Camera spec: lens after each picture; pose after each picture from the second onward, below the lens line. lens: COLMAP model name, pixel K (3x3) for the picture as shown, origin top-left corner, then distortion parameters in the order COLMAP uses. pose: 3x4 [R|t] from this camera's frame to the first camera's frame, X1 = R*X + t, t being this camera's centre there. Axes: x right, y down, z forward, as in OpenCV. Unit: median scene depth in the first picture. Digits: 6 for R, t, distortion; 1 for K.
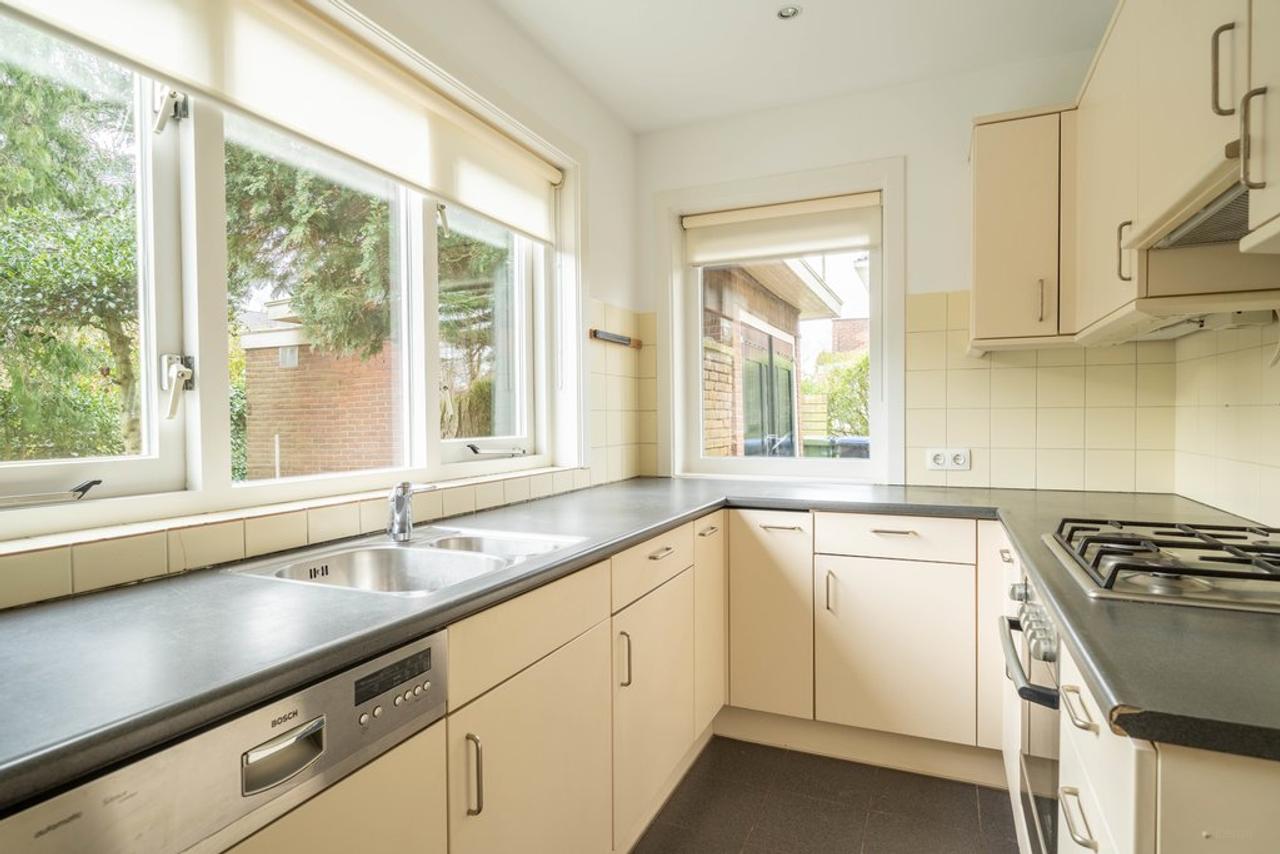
lens RADIAL K [[696.9, 0, 638.8], [0, 696.9, 431.1], [0, 0, 1]] dist [0.004212, -0.001783]
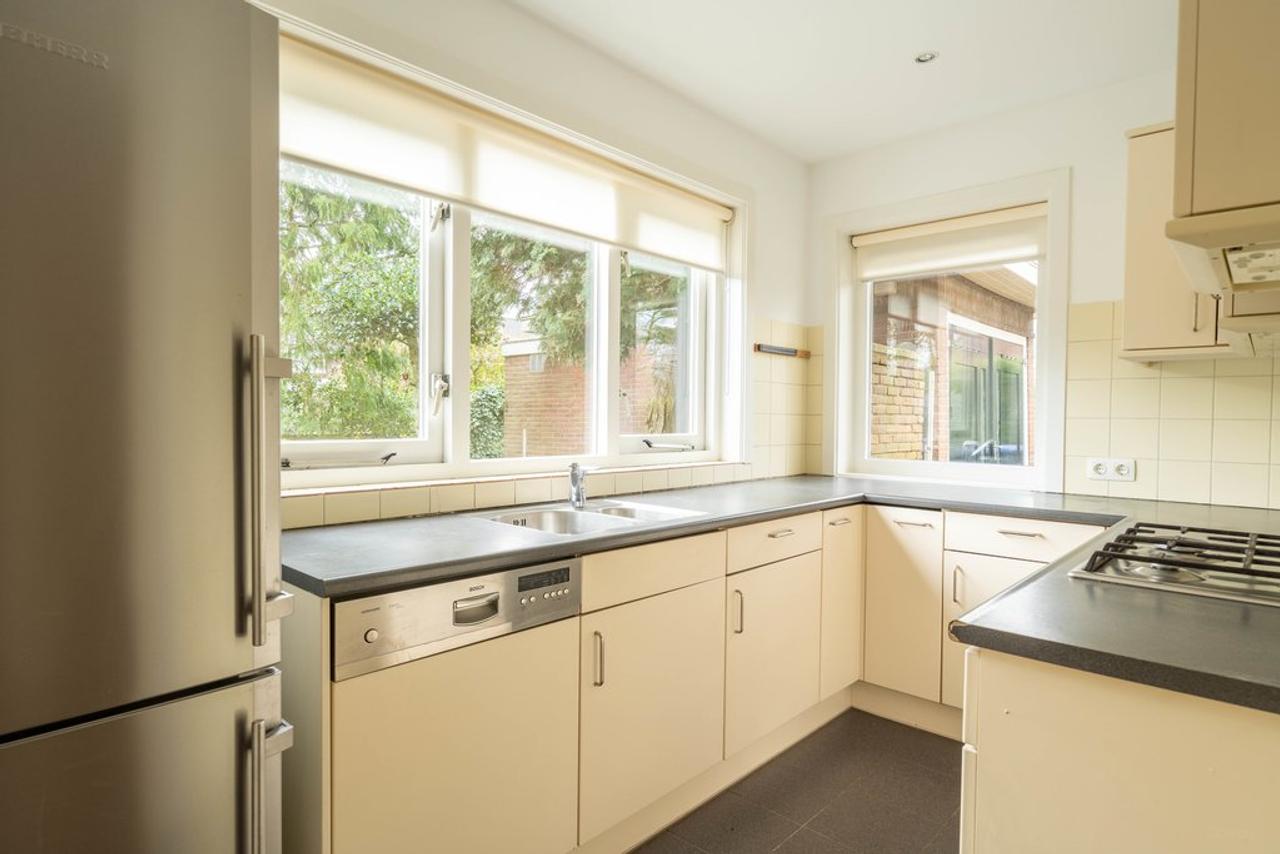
lens RADIAL K [[696.9, 0, 638.1], [0, 696.9, 431.8], [0, 0, 1]] dist [0.004212, -0.001783]
pose [[0.944894, 0.025616, -0.326373, 0.139293], [-0.025551, 0.999663, 0.004487, -0.000130], [0.326378, 0.004099, 0.945230, -0.167509]]
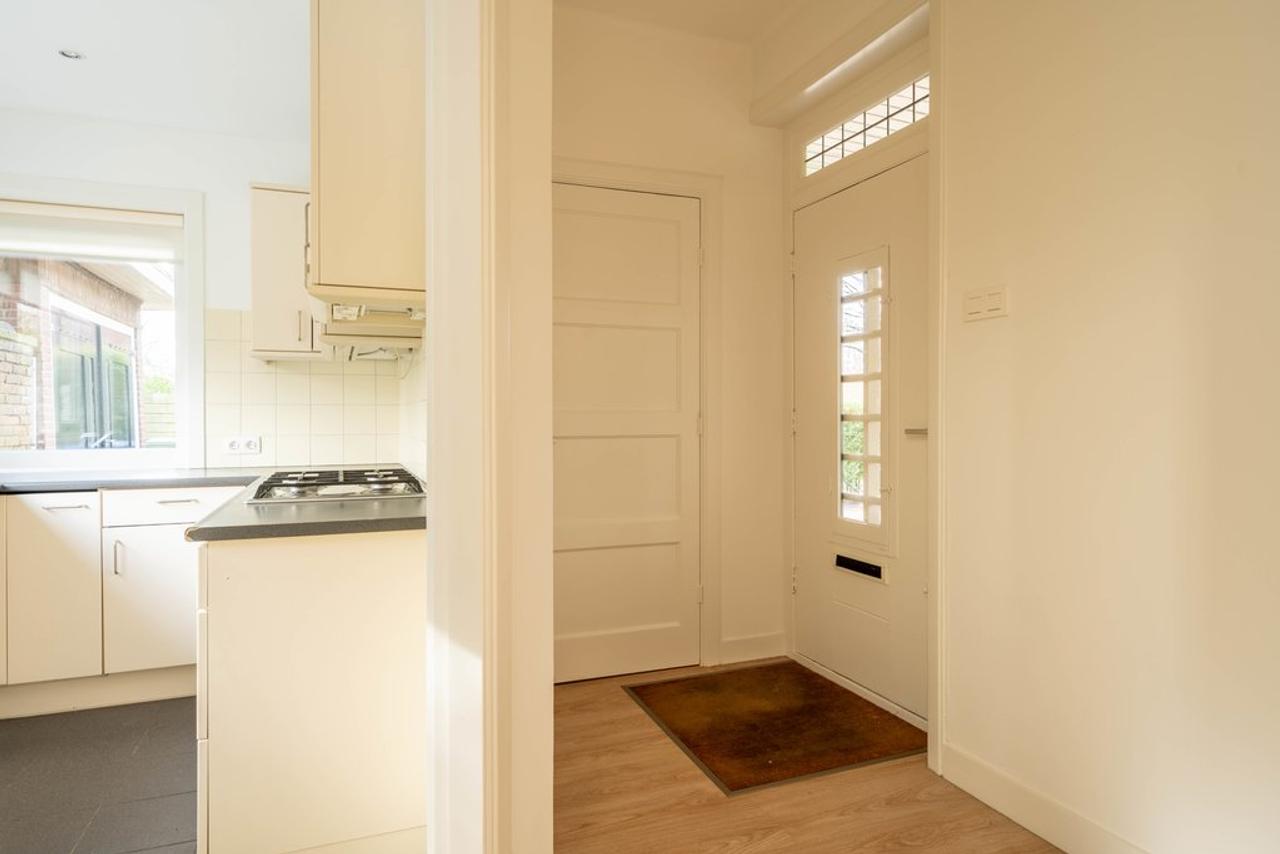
lens RADIAL K [[734.9, 0, 636.9], [0, 734.9, 423.6], [0, 0, 1]] dist [-0.002376, 0.000076]
pose [[0.701017, 0.001460, 0.713143, 0.007185], [0.011695, 0.999840, -0.013542, 0.029981], [-0.713049, 0.017833, 0.700888, -0.432859]]
